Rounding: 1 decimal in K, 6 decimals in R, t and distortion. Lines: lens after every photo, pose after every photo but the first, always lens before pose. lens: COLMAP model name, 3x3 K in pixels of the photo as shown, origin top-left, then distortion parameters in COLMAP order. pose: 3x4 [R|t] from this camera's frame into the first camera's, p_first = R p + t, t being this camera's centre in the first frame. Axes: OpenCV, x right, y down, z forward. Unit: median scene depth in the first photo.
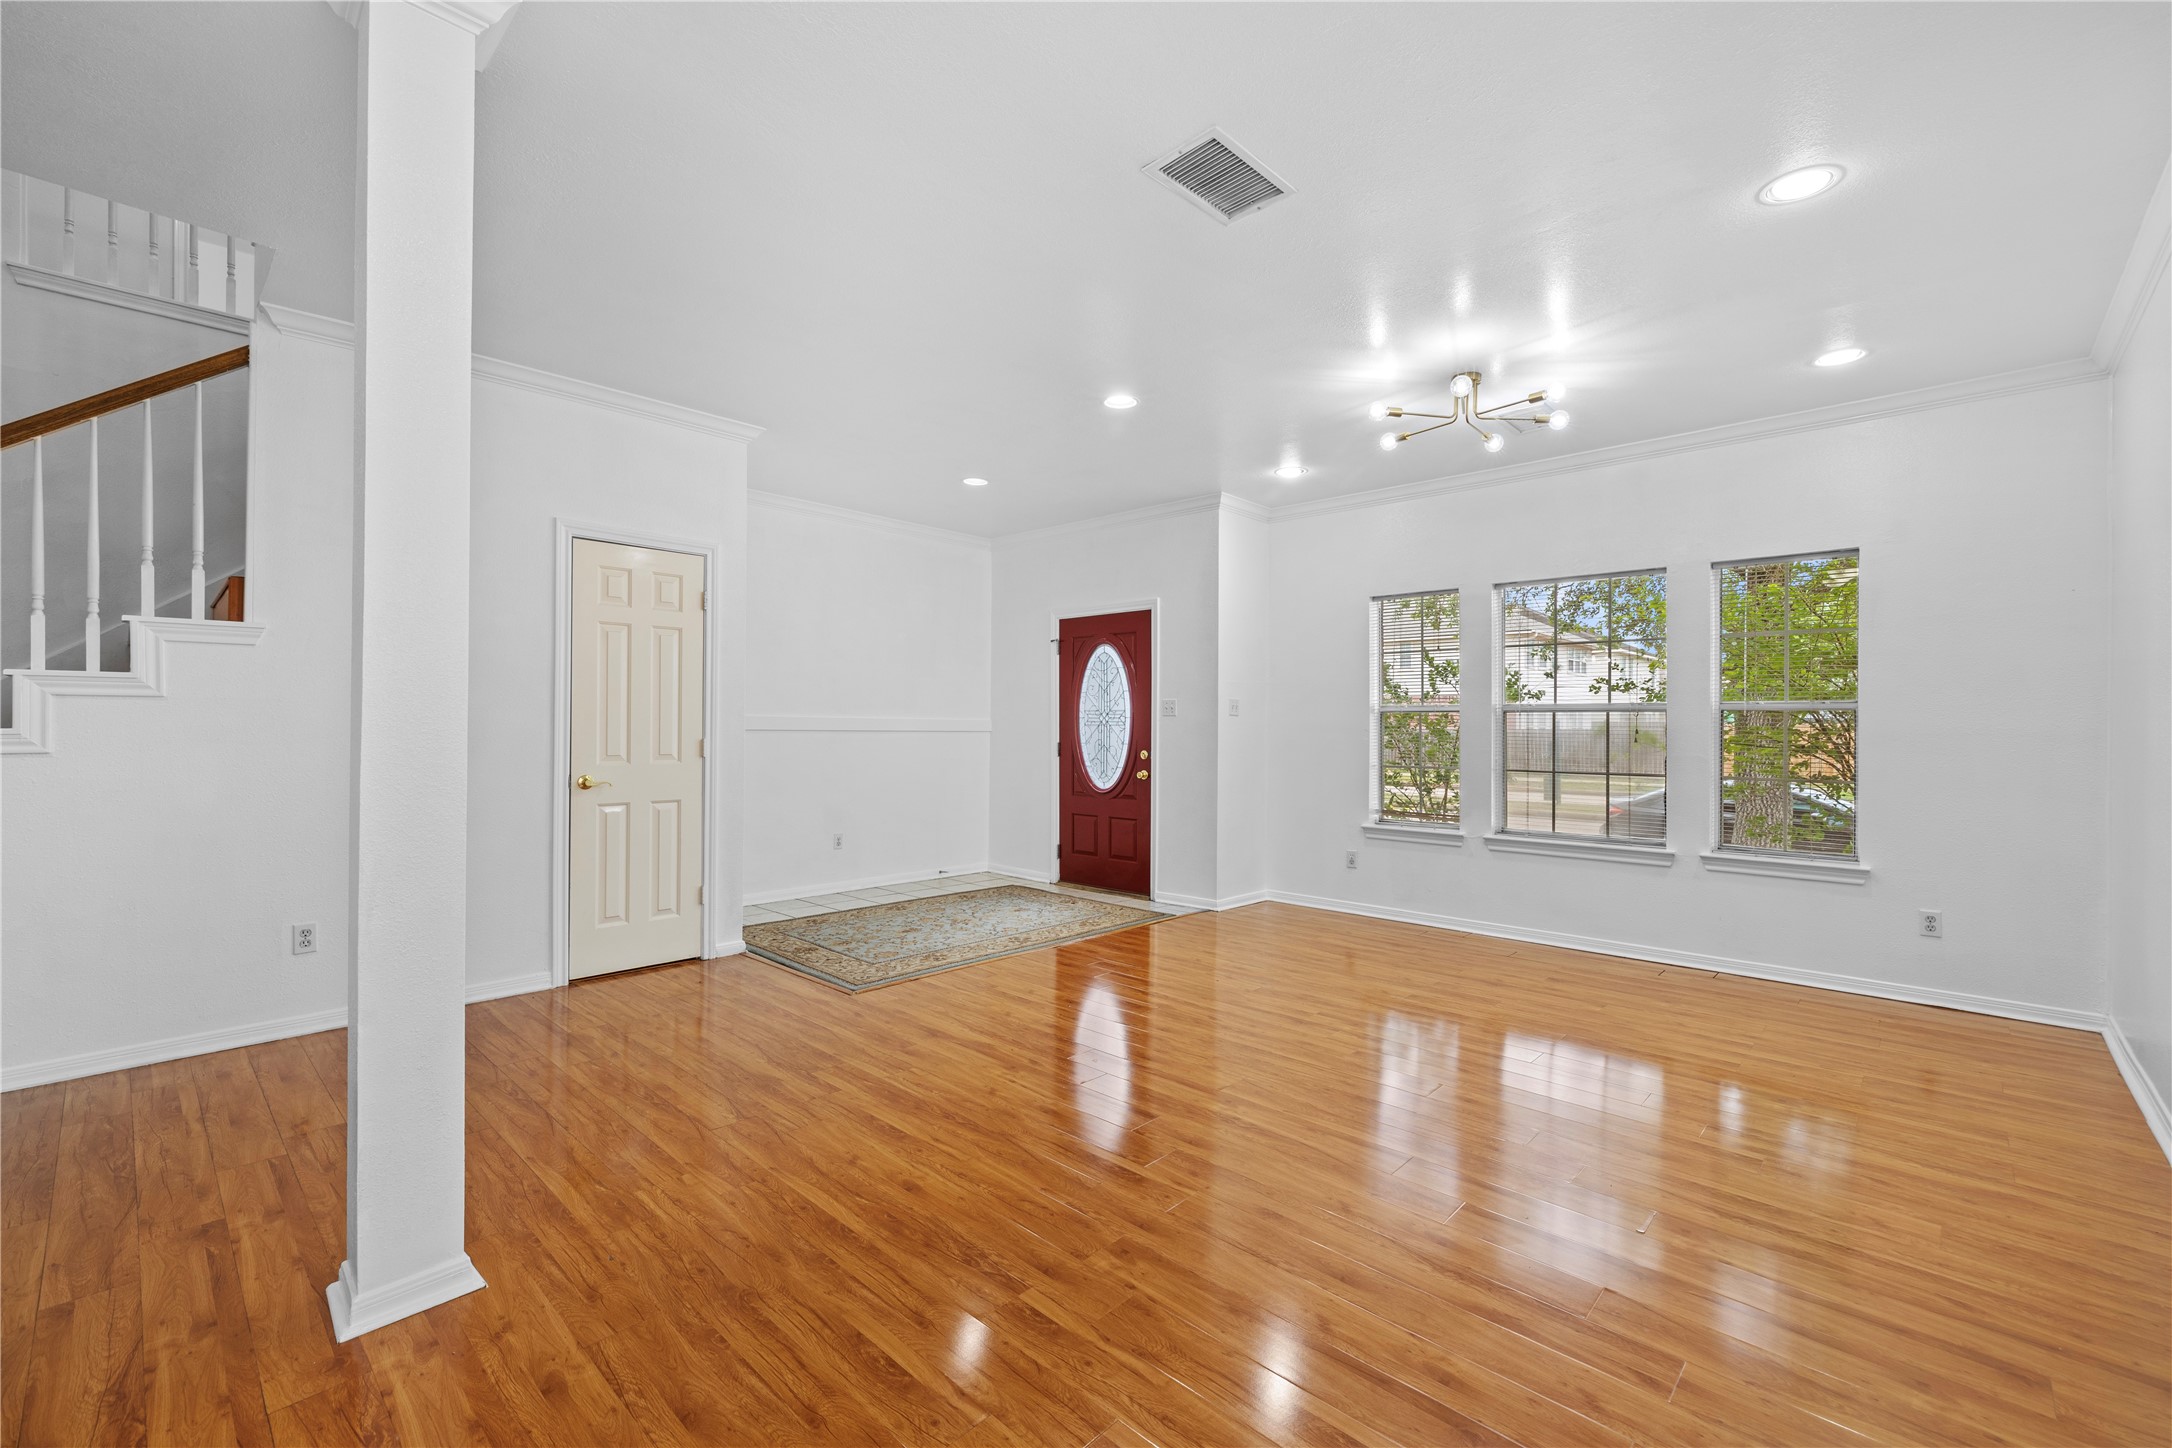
lens RADIAL K [[907.5, 0, 1080.4], [0, 907.5, 725.0], [0, 0, 1]] dist [-0.000021, -0.000048]
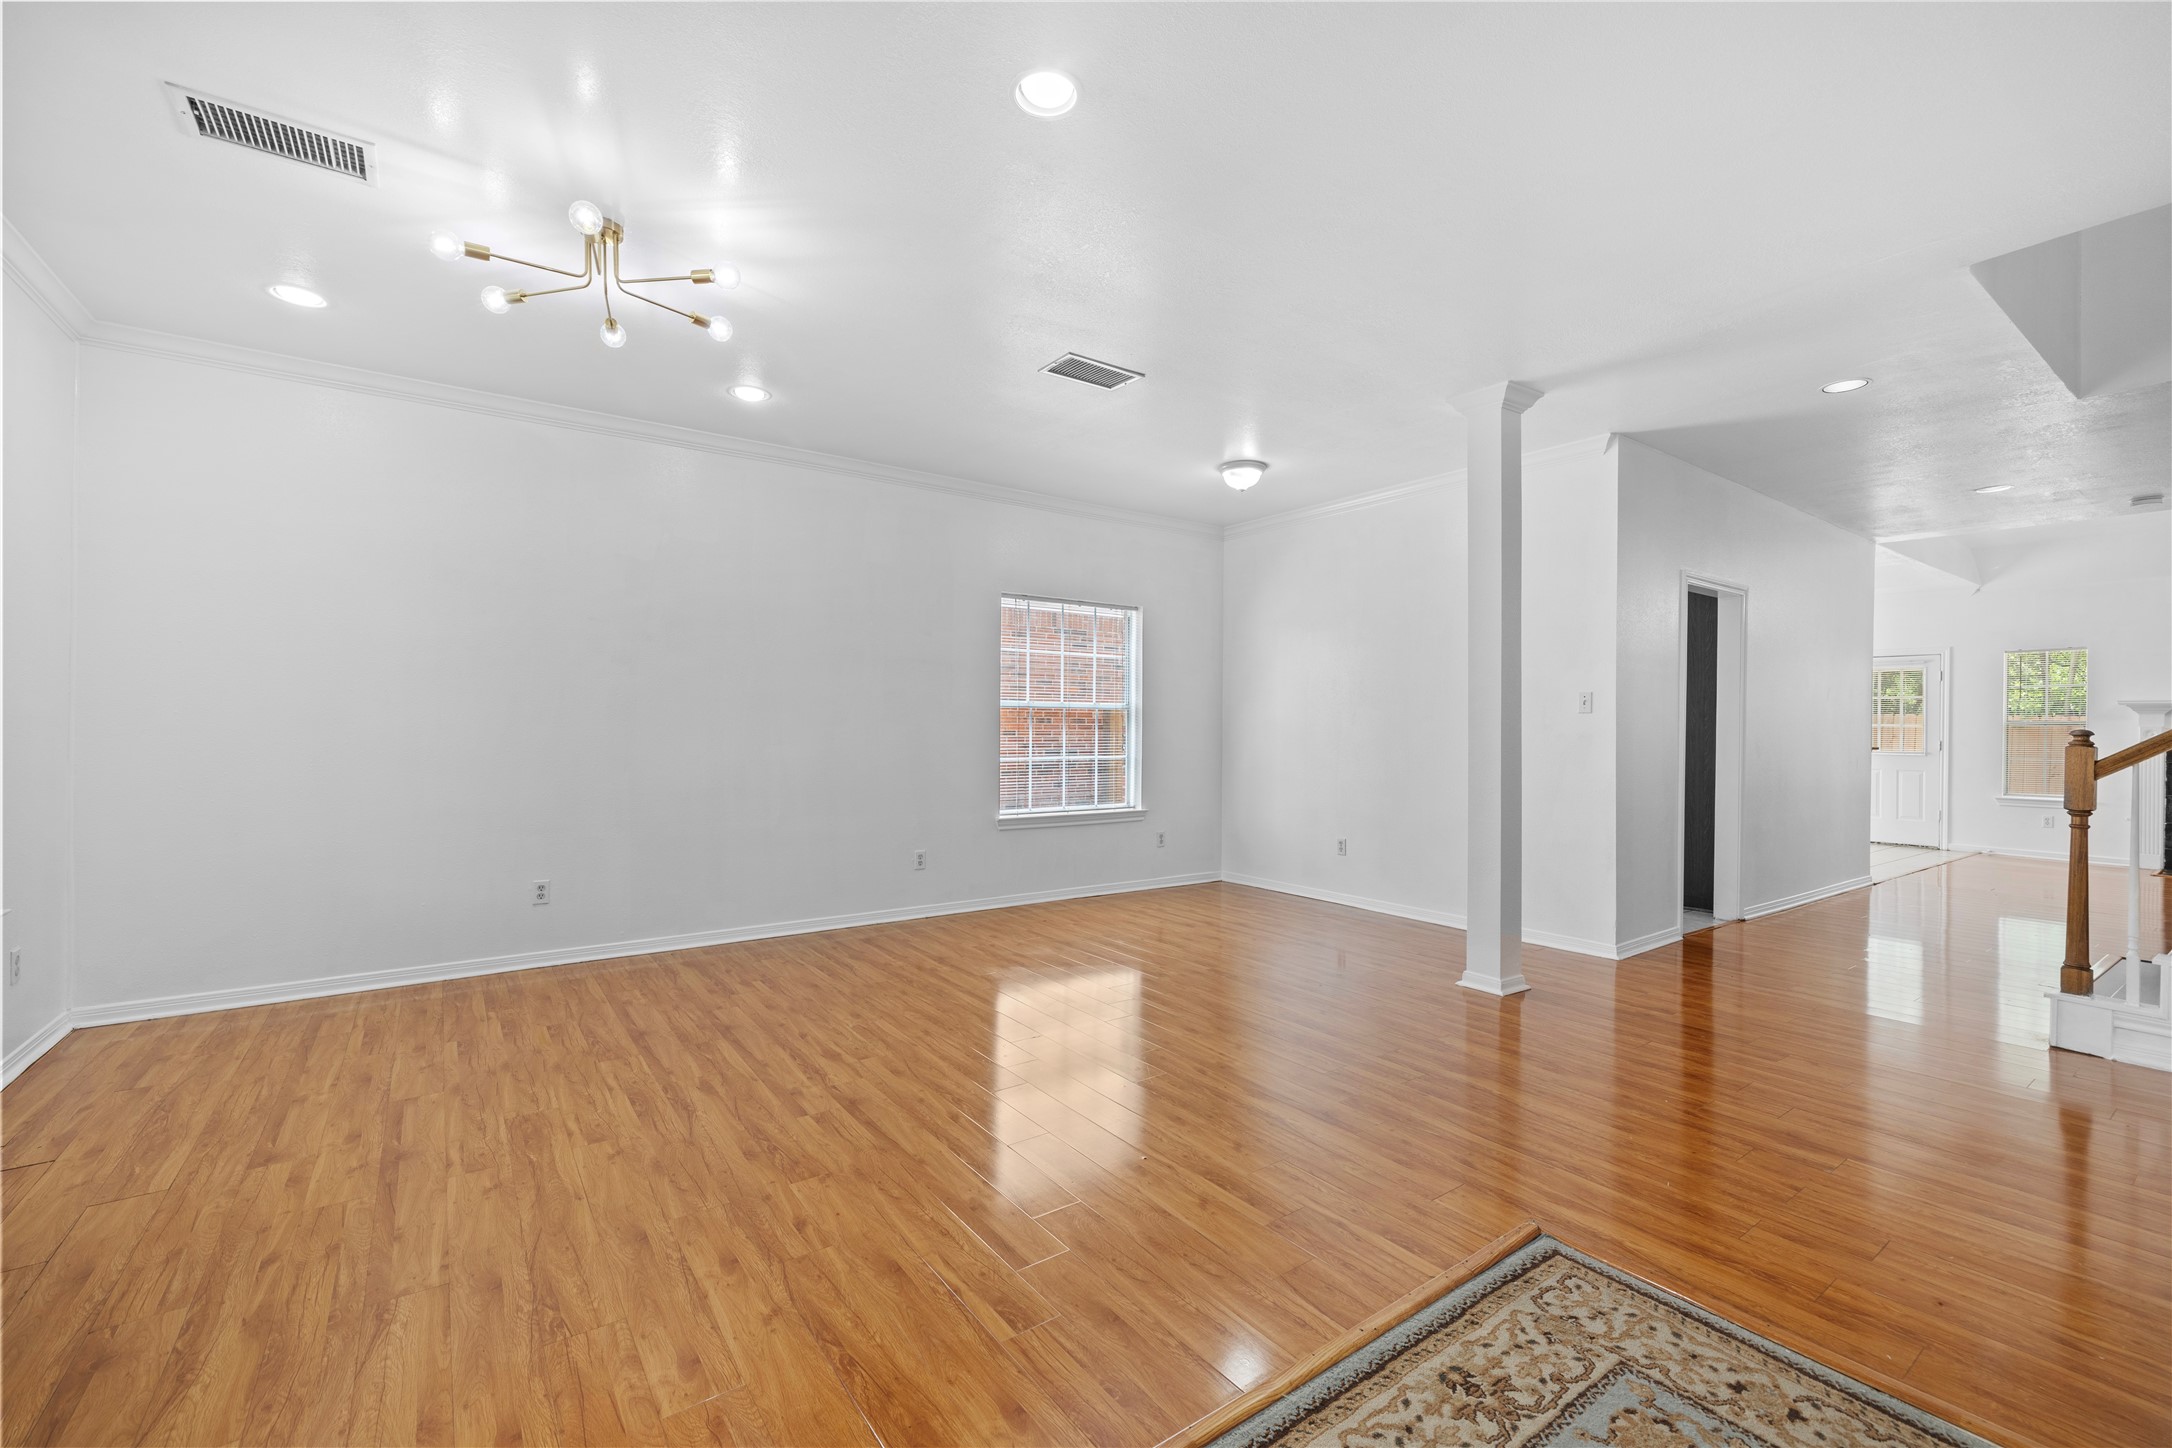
lens RADIAL K [[907.5, 0, 1080.4], [0, 907.5, 725.0], [0, 0, 1]] dist [-0.000021, -0.000048]
pose [[-0.981312, -0.015264, 0.191815, -0.085460], [-0.014801, 0.999883, 0.003844, 0.000204], [-0.191851, 0.000933, -0.981424, 1.622464]]
